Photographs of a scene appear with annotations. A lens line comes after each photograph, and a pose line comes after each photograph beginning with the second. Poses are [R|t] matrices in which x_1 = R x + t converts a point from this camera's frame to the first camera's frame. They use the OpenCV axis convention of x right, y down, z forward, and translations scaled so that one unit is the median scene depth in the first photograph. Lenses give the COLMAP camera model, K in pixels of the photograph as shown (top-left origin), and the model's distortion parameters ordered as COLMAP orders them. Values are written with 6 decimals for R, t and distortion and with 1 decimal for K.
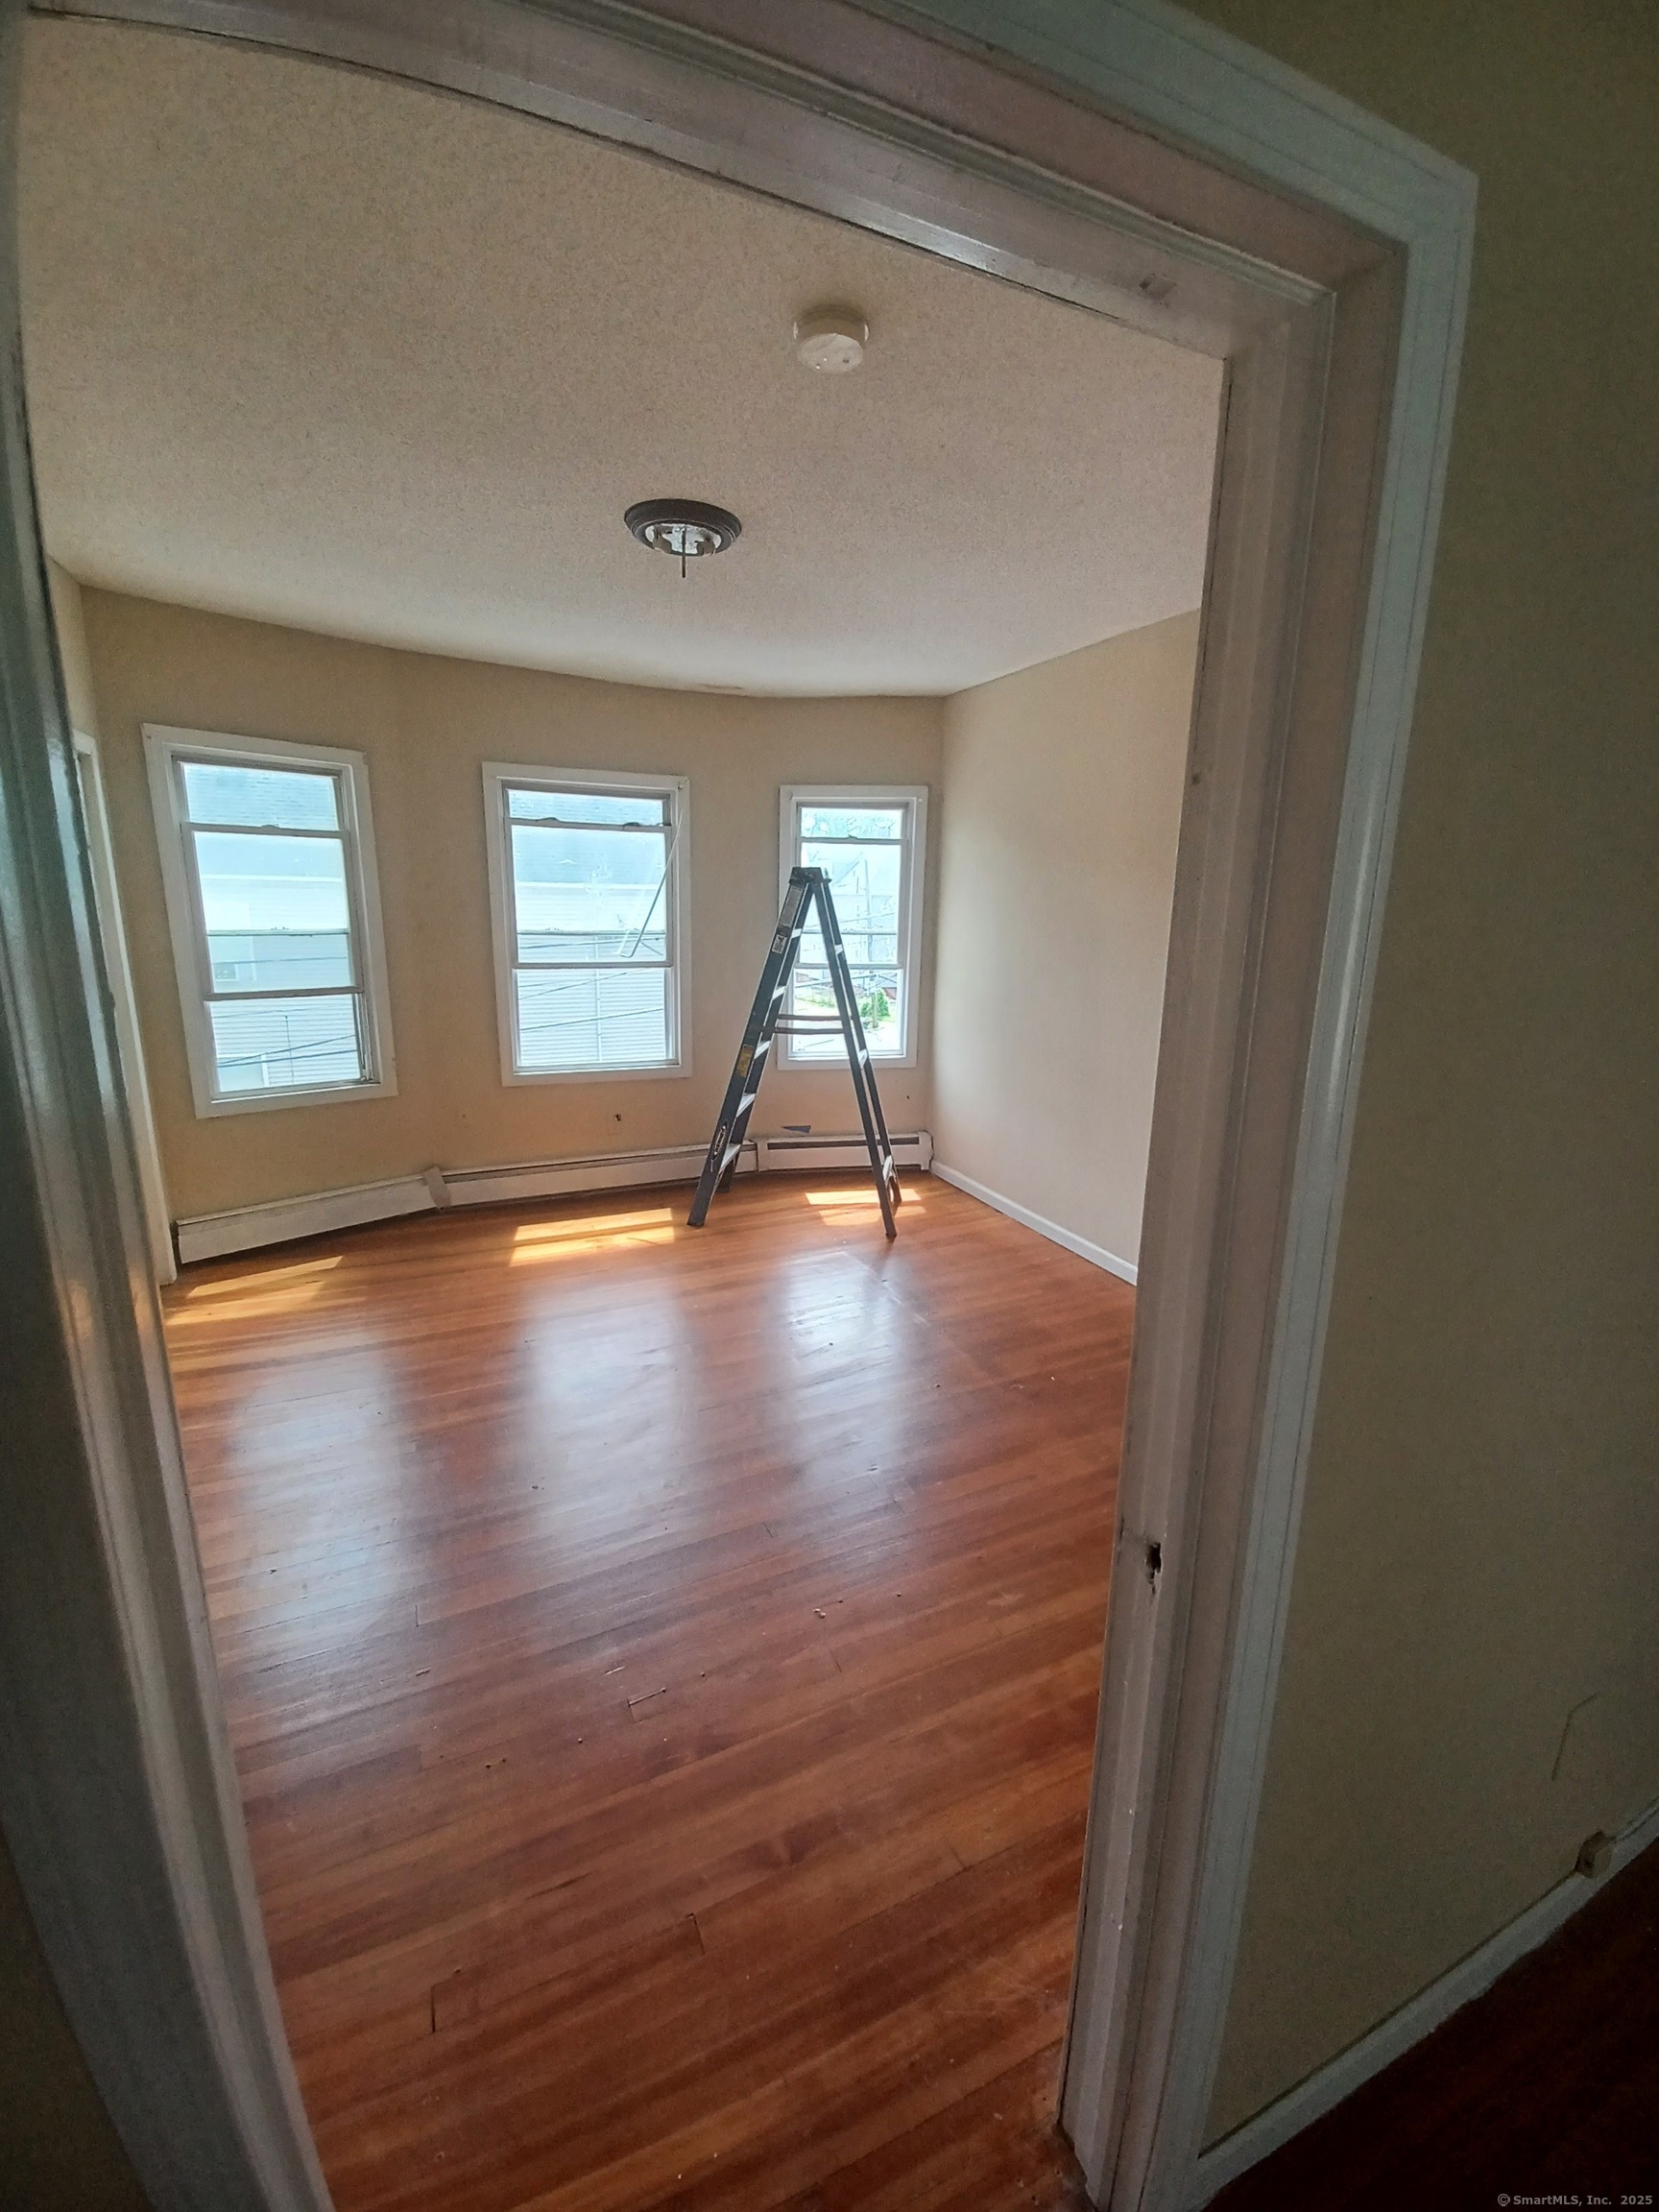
lens RADIAL K [[880.0, 0, 812.9], [0, 880.0, 1113.1], [0, 0, 1]] dist [0.010693, -0.012789]
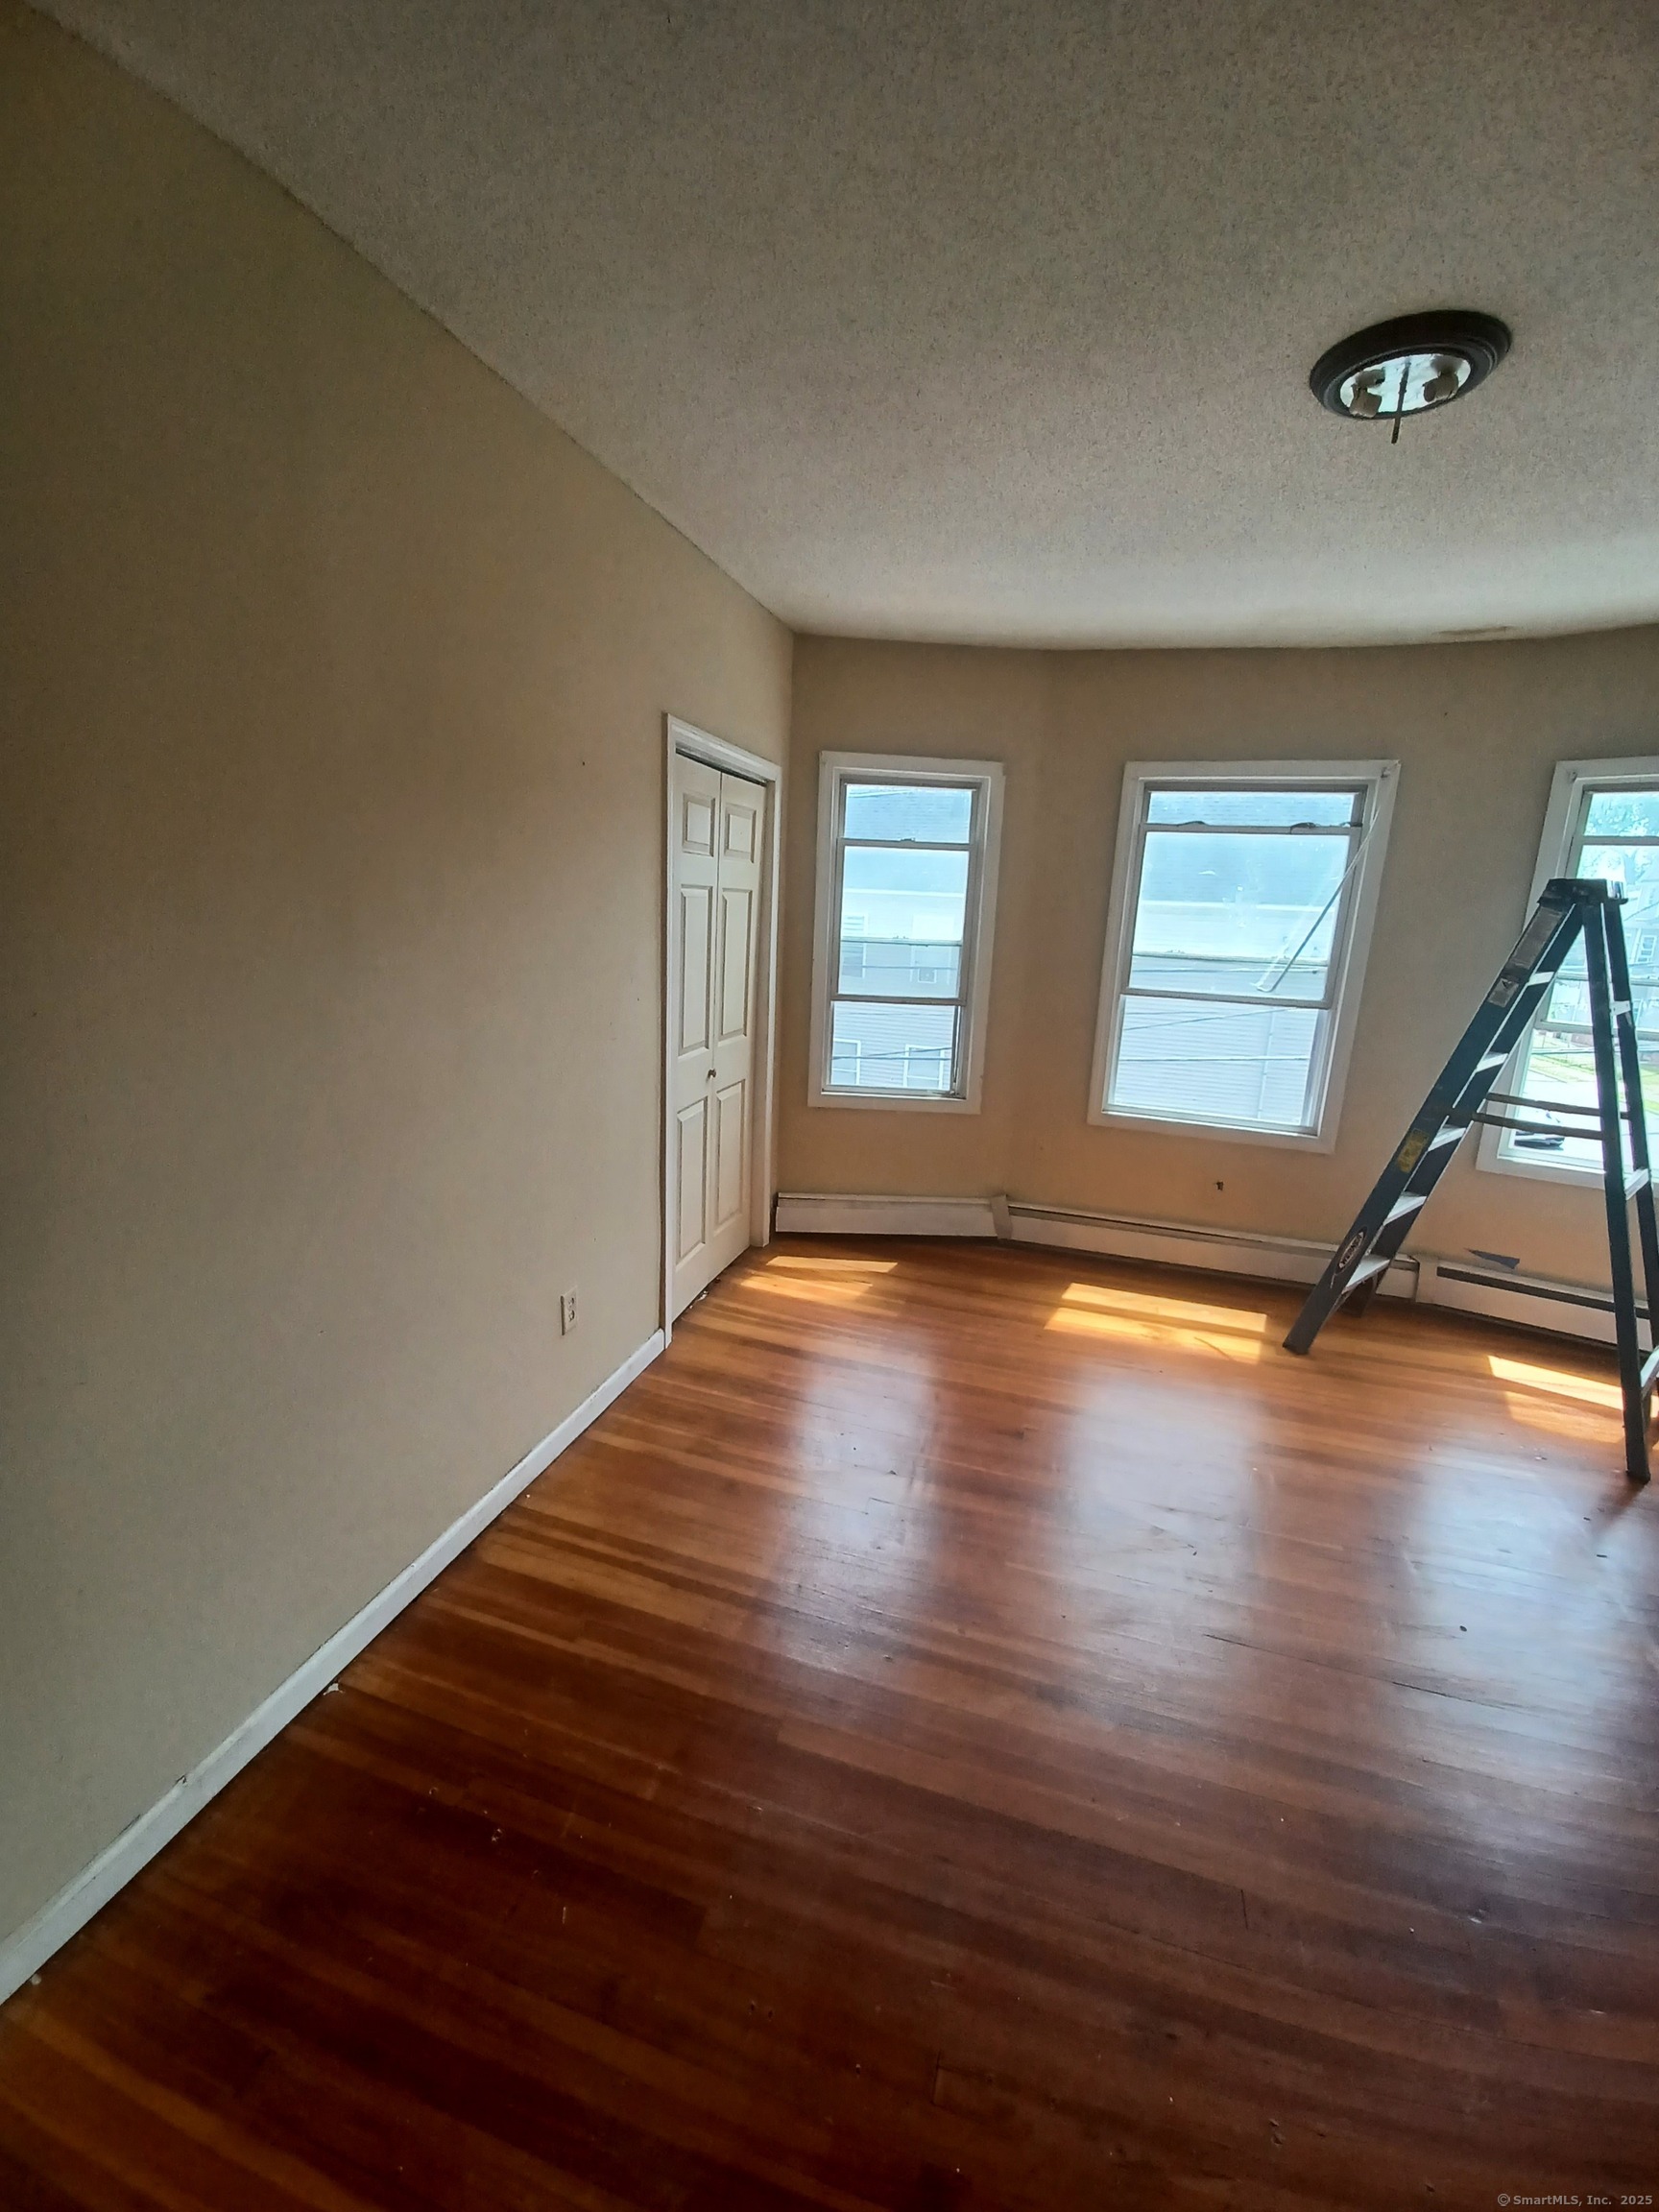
lens RADIAL K [[880.0, 0, 825.2], [0, 880.0, 1092.3], [0, 0, 1]] dist [0.010693, -0.012789]
pose [[0.745412, 0.154873, -0.648363, 0.023290], [-0.184770, 0.982530, 0.022268, -0.033787], [0.640485, 0.103199, 0.761005, 0.154928]]
